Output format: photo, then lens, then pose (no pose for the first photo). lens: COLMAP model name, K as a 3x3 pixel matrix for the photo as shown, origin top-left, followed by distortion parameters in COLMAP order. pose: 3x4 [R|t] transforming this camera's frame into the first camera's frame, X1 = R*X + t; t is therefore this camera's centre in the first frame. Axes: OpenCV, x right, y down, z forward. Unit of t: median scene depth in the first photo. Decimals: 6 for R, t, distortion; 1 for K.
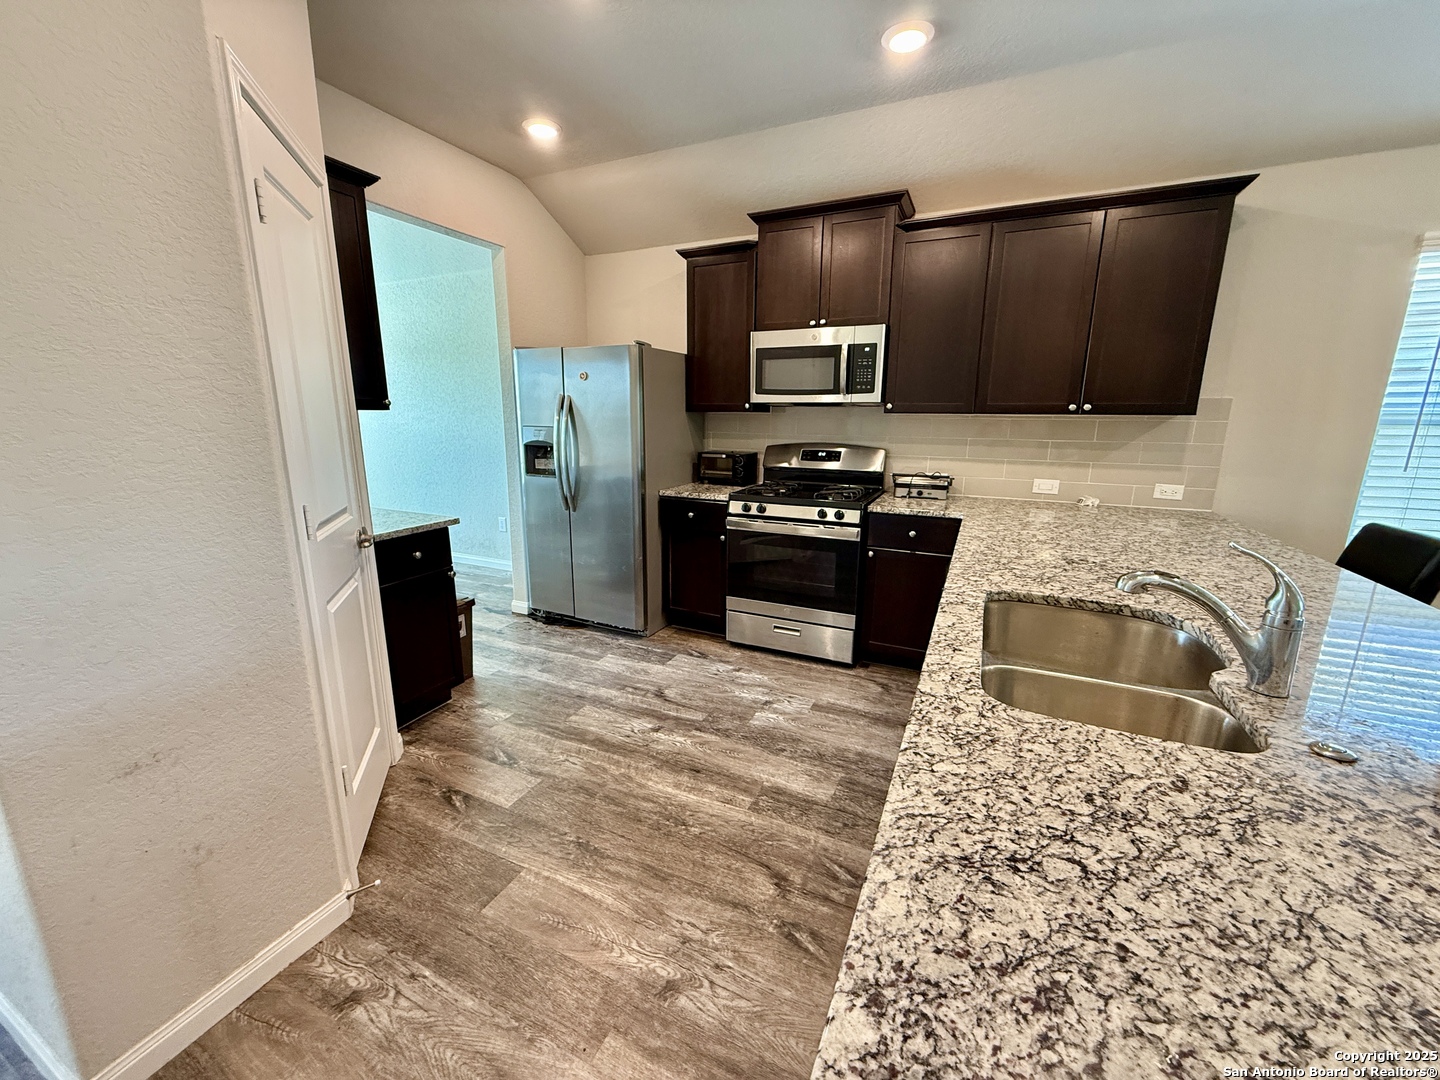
lens RADIAL K [[573.2, 0, 714.0], [0, 573.2, 537.0], [0, 0, 1]] dist [-0.002632, 0.000127]
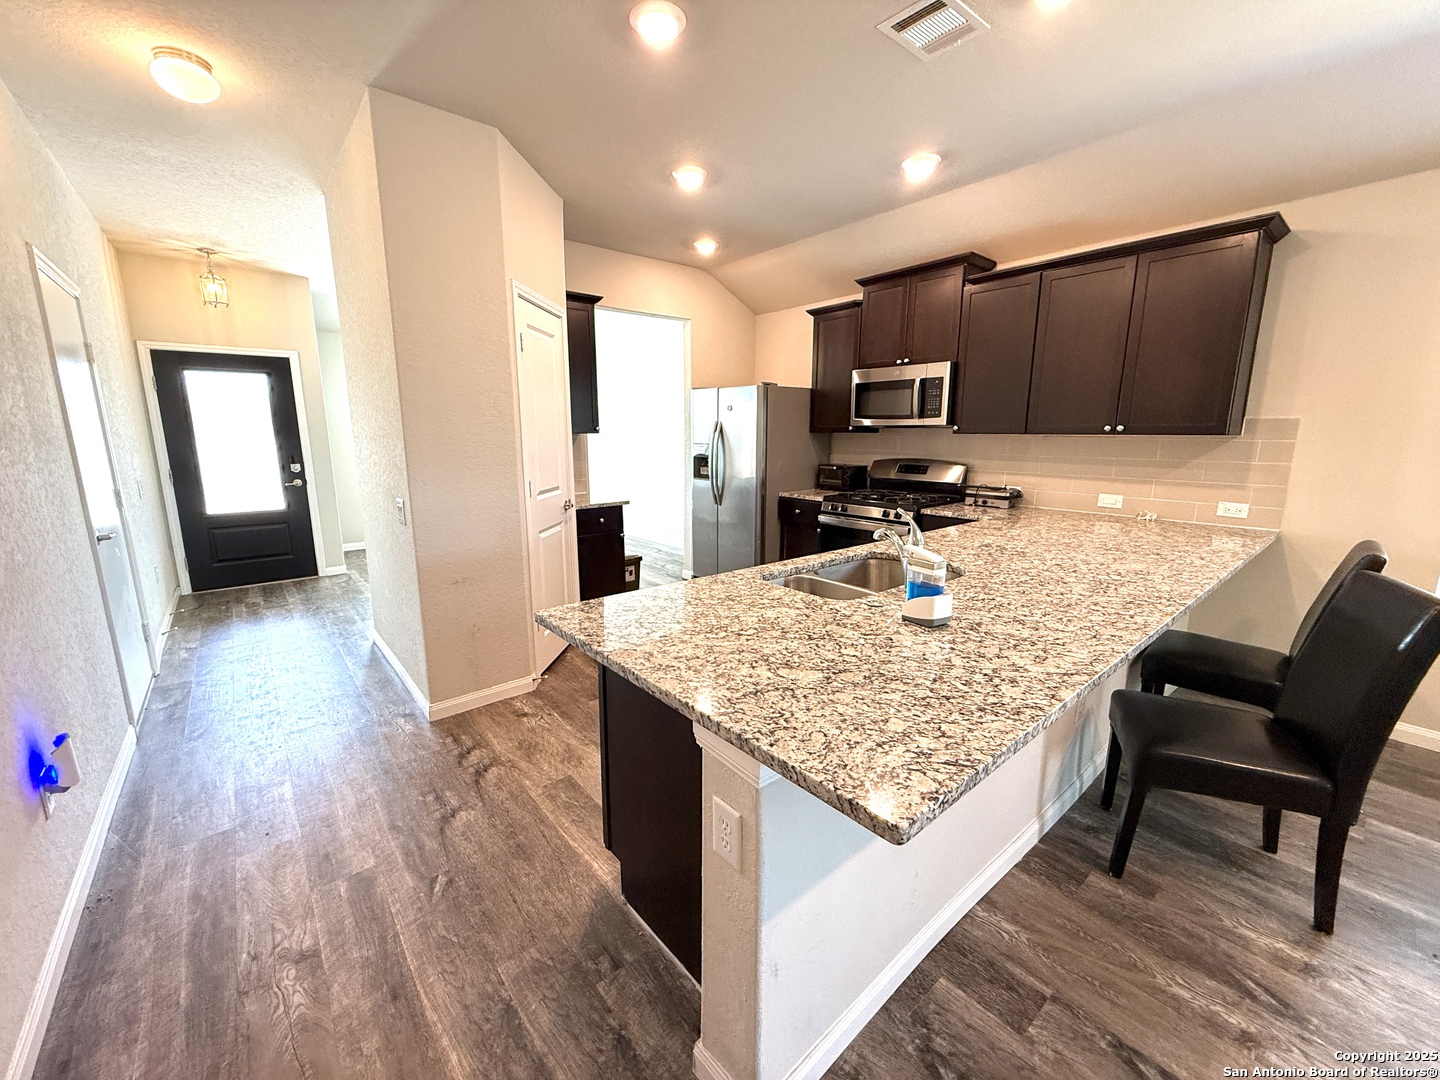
lens RADIAL K [[573.2, 0, 714.0], [0, 573.2, 537.0], [0, 0, 1]] dist [-0.002632, 0.000127]
pose [[0.906058, 0.071666, -0.417041, 0.376185], [-0.084337, 0.996365, -0.012010, 0.057161], [0.414664, 0.046053, 0.908808, -0.295510]]
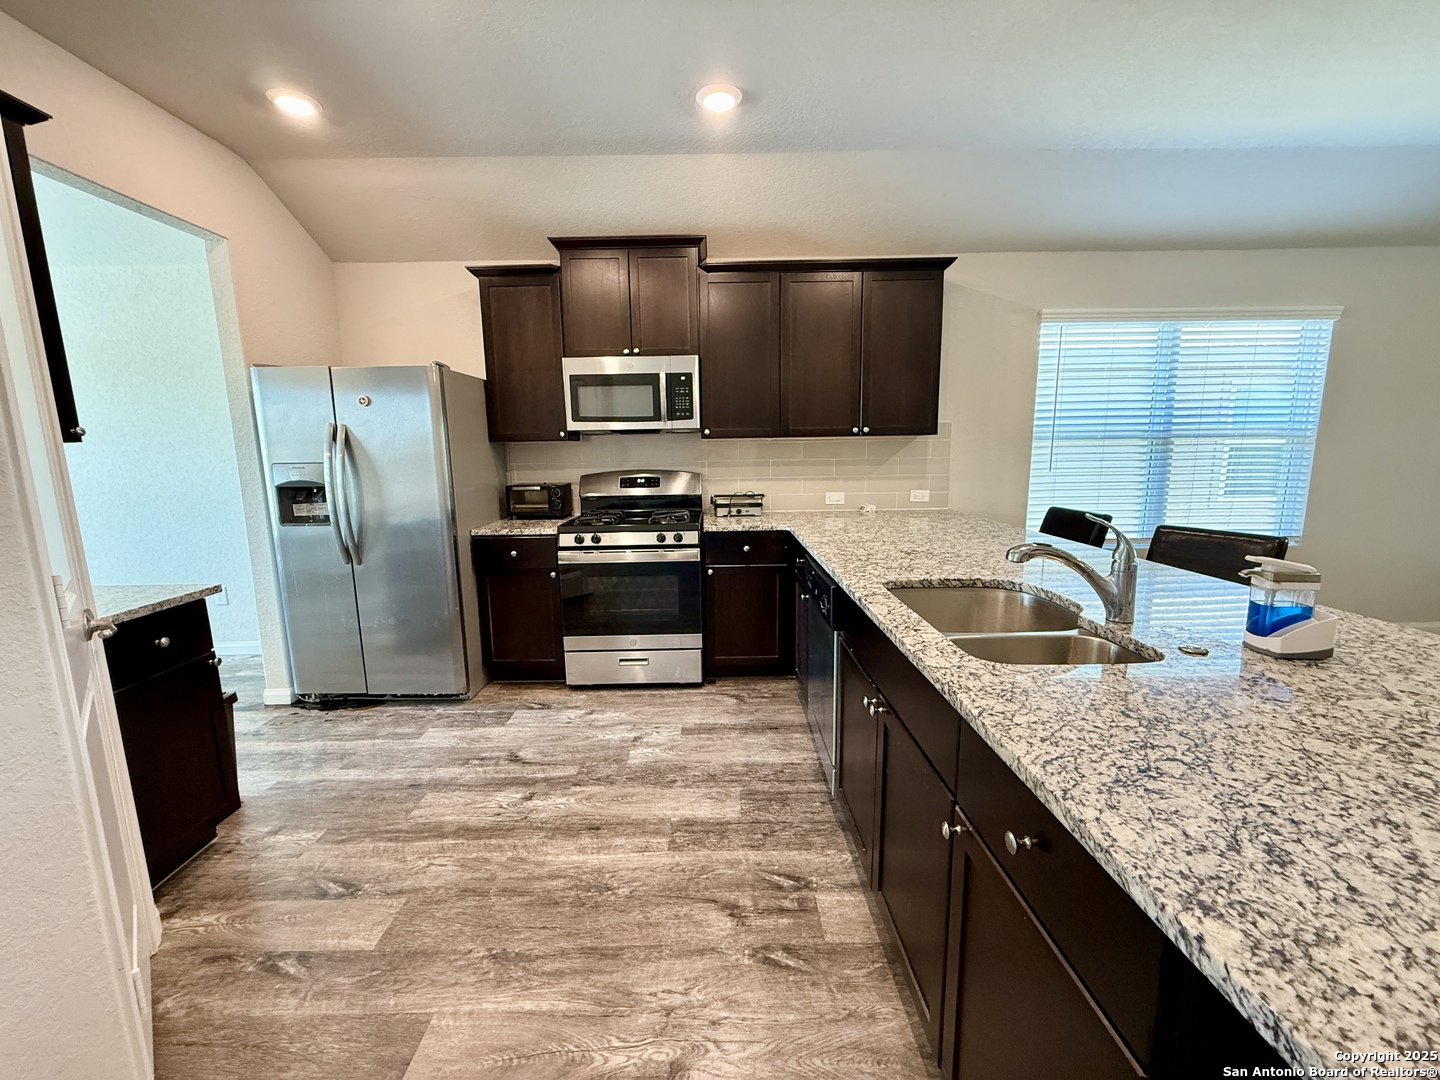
lens RADIAL K [[573.2, 0, 714.0], [0, 573.2, 537.0], [0, 0, 1]] dist [-0.002632, 0.000127]
pose [[0.902374, -0.088066, 0.421860, -0.151110], [0.113454, 0.992912, -0.035405, 0.003929], [-0.415752, 0.079810, 0.905970, 0.050890]]
